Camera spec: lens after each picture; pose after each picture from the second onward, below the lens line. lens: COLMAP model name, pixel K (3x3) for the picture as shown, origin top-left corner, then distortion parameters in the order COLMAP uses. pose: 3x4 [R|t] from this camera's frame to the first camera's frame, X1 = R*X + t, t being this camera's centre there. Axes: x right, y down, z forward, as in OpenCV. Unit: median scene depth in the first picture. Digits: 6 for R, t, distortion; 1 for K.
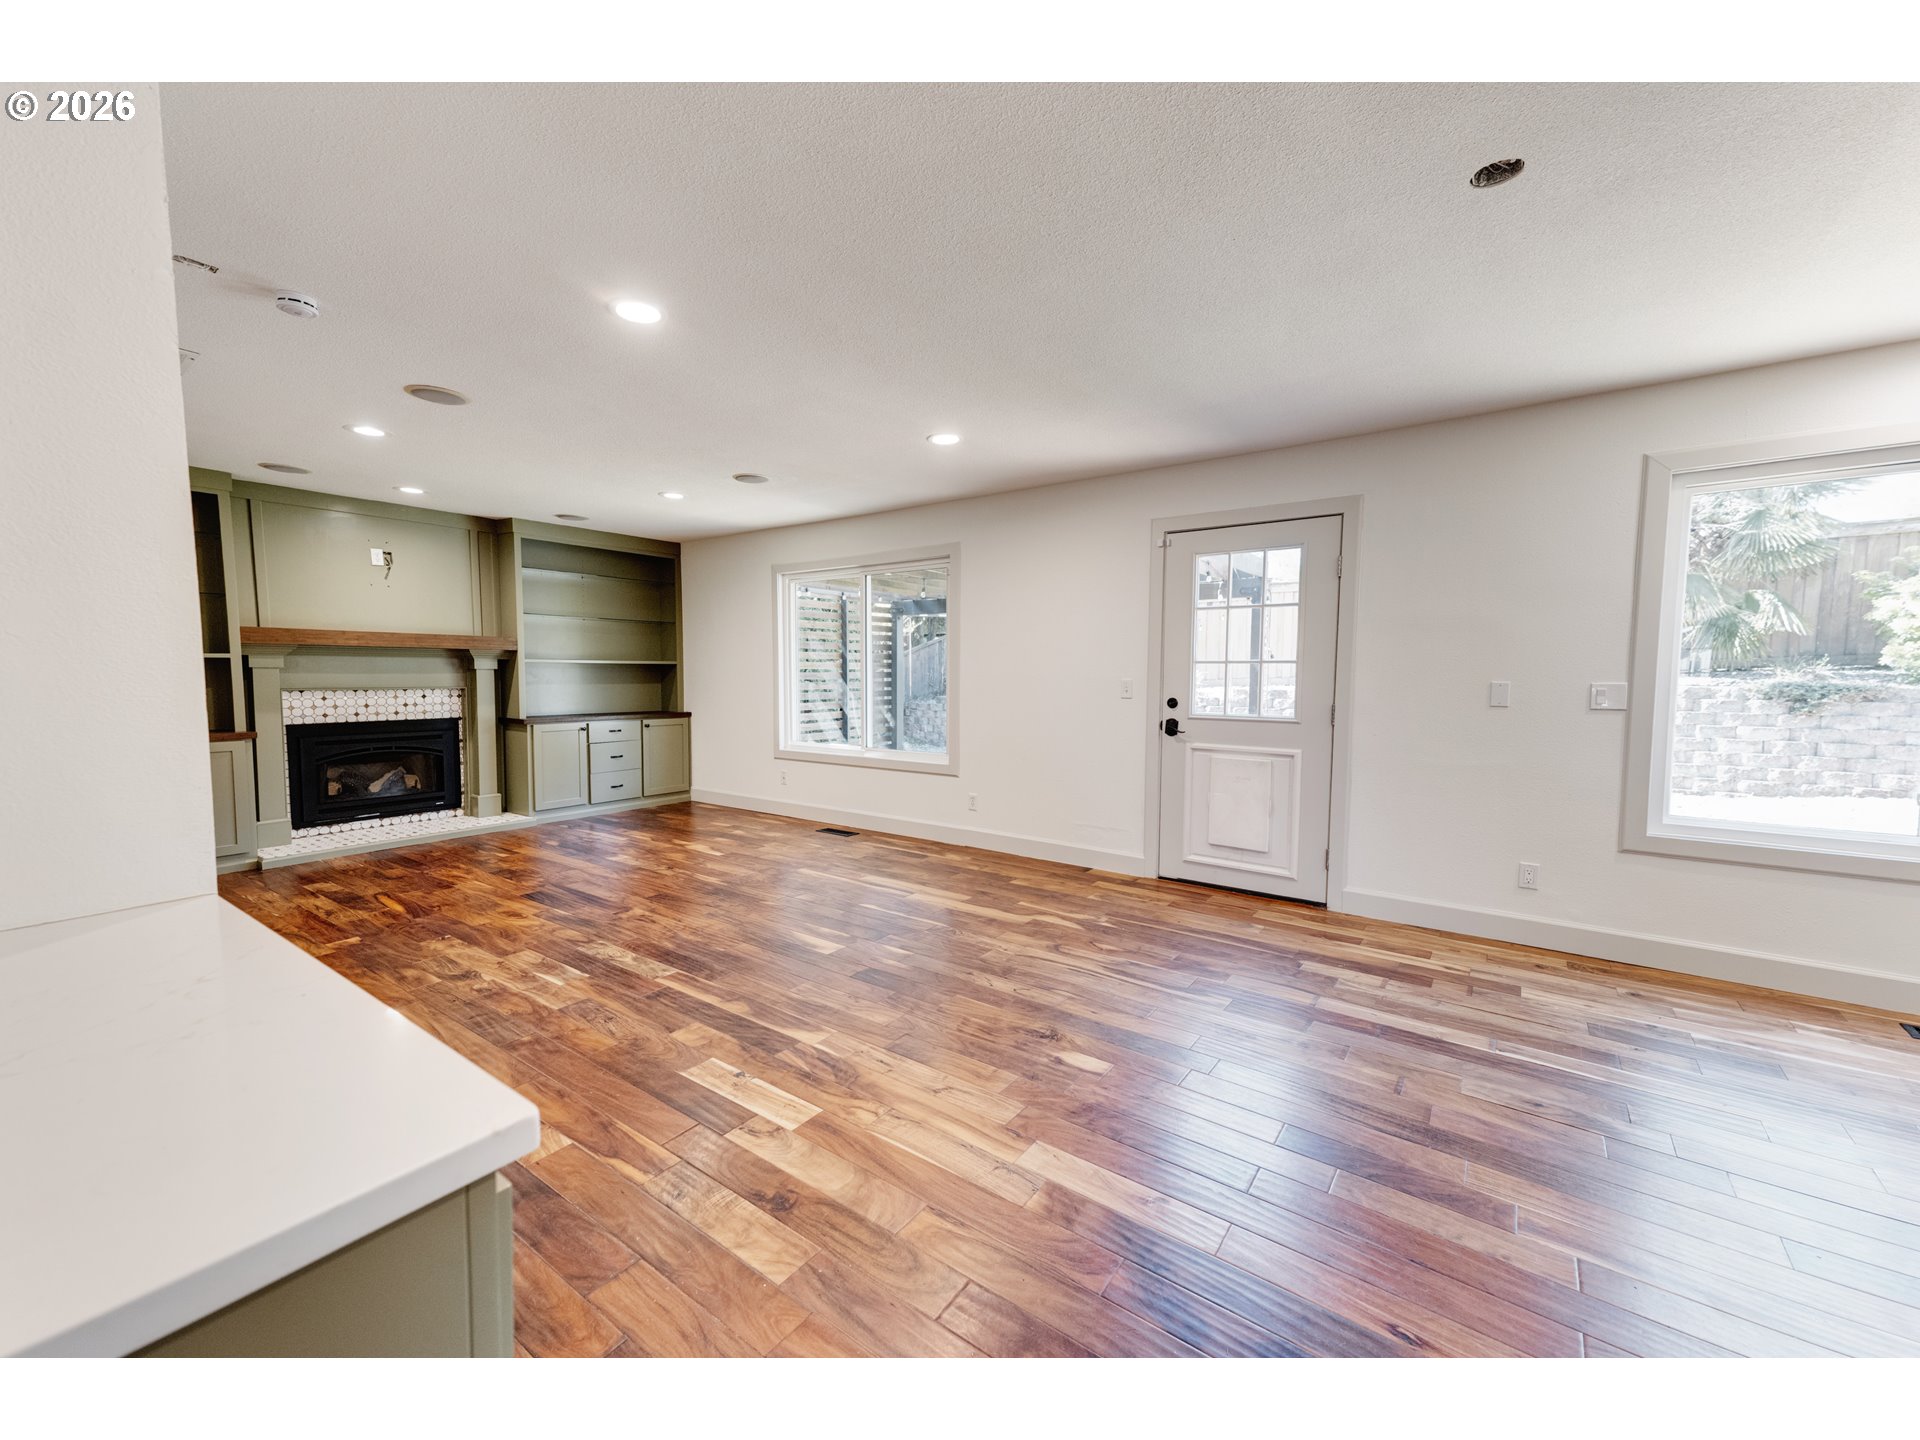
lens RADIAL K [[769.3, 0, 952.4], [0, 769.3, 722.2], [0, 0, 1]] dist [0.036864, -0.002303]
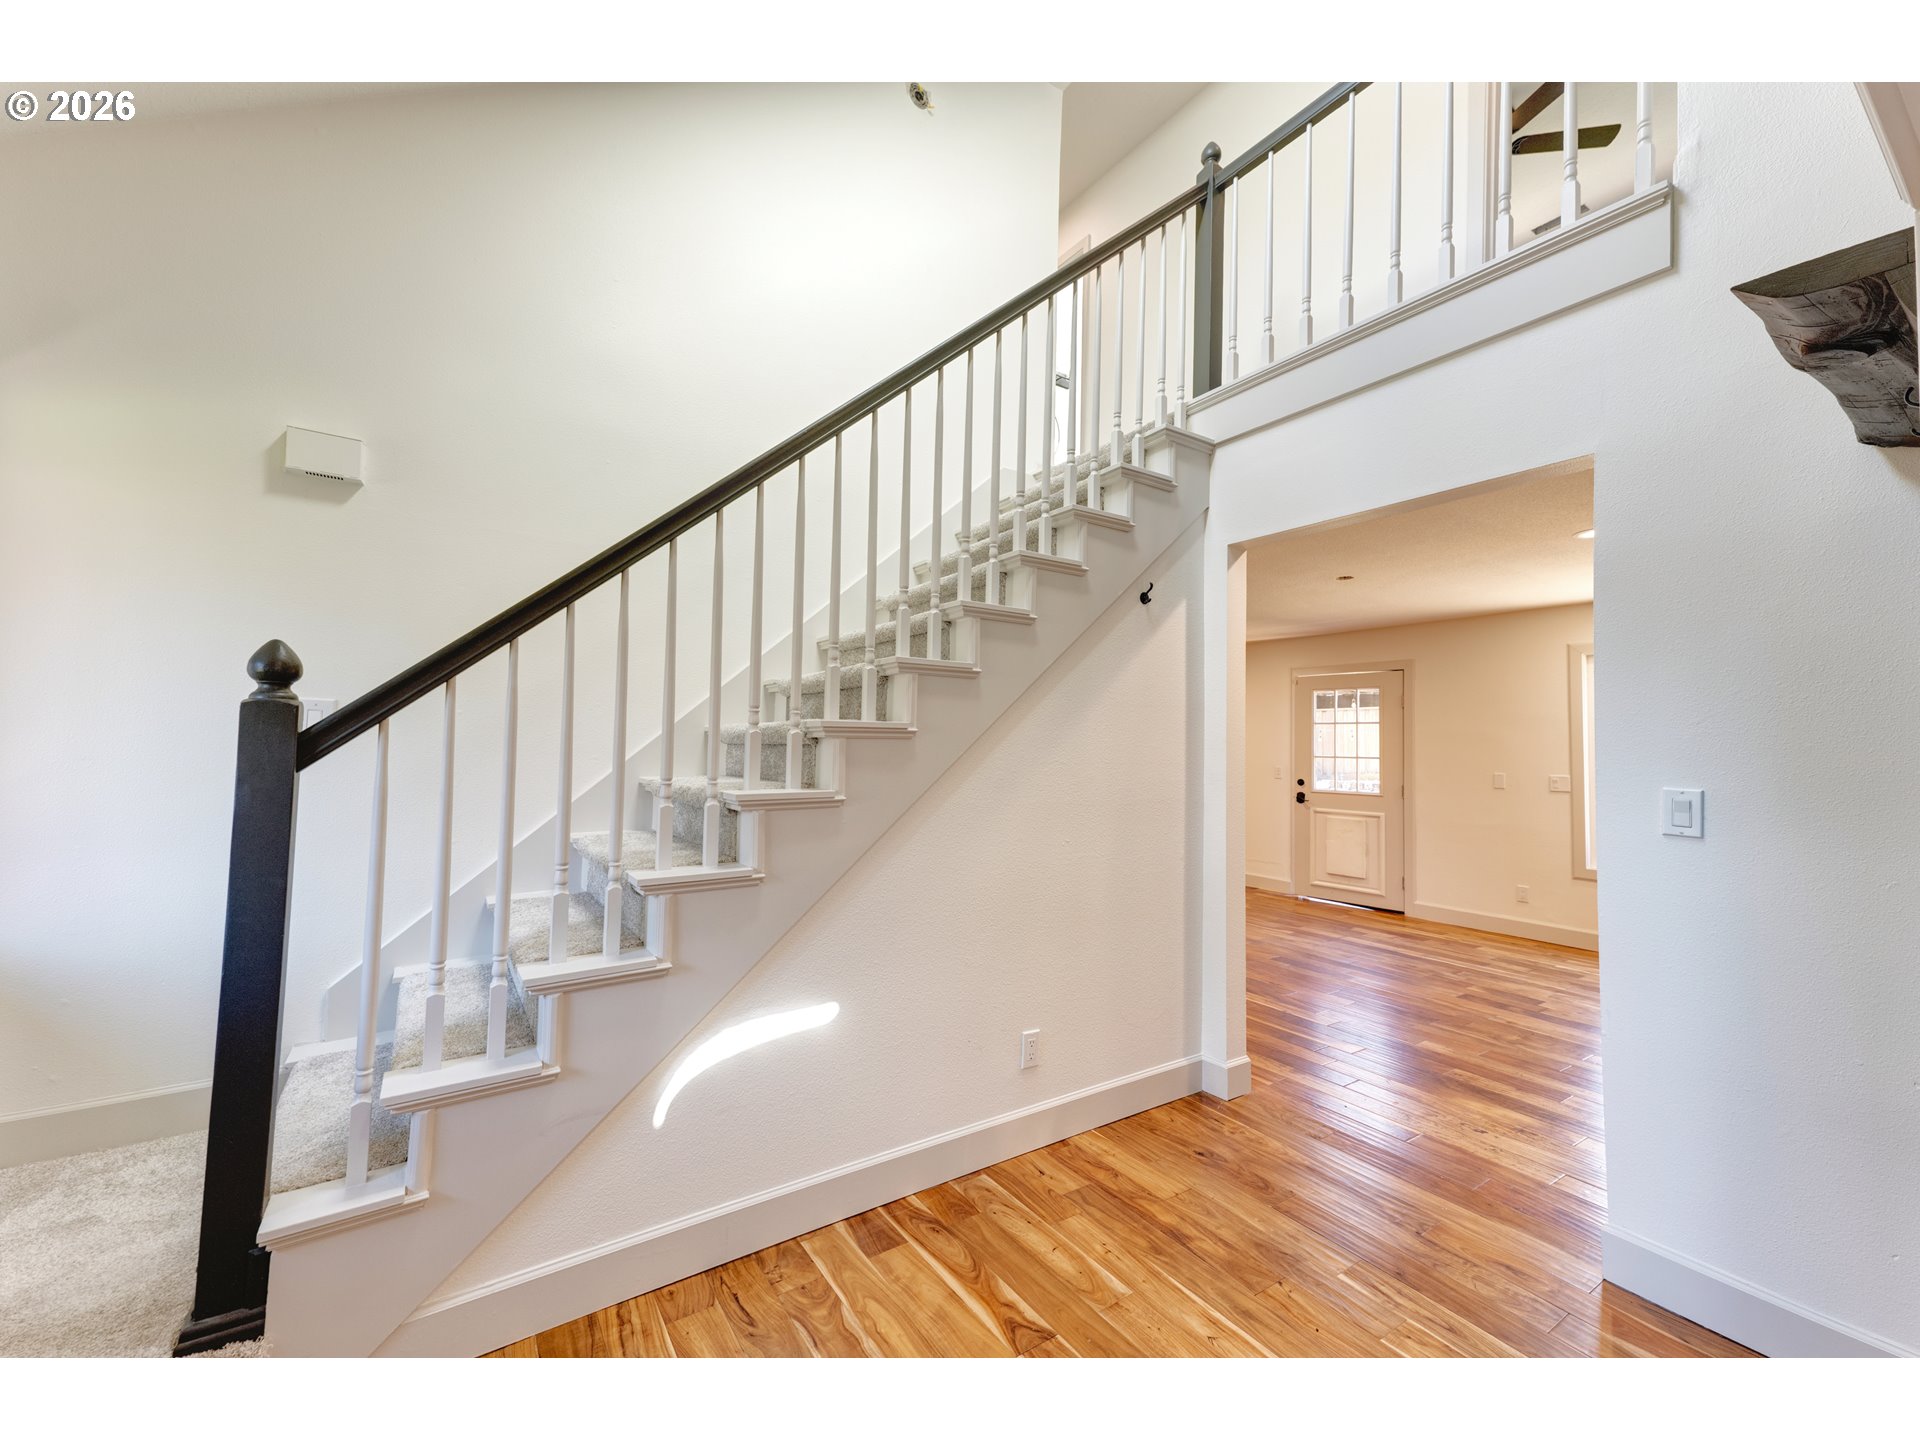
lens RADIAL K [[769.3, 0, 943.8], [0, 769.3, 722.8], [0, 0, 1]] dist [0.036864, -0.002303]
pose [[0.941433, 0.002195, -0.337193, 0.115662], [-0.037709, 0.994392, -0.098808, 0.037151], [0.335085, 0.105736, 0.936236, -0.710464]]
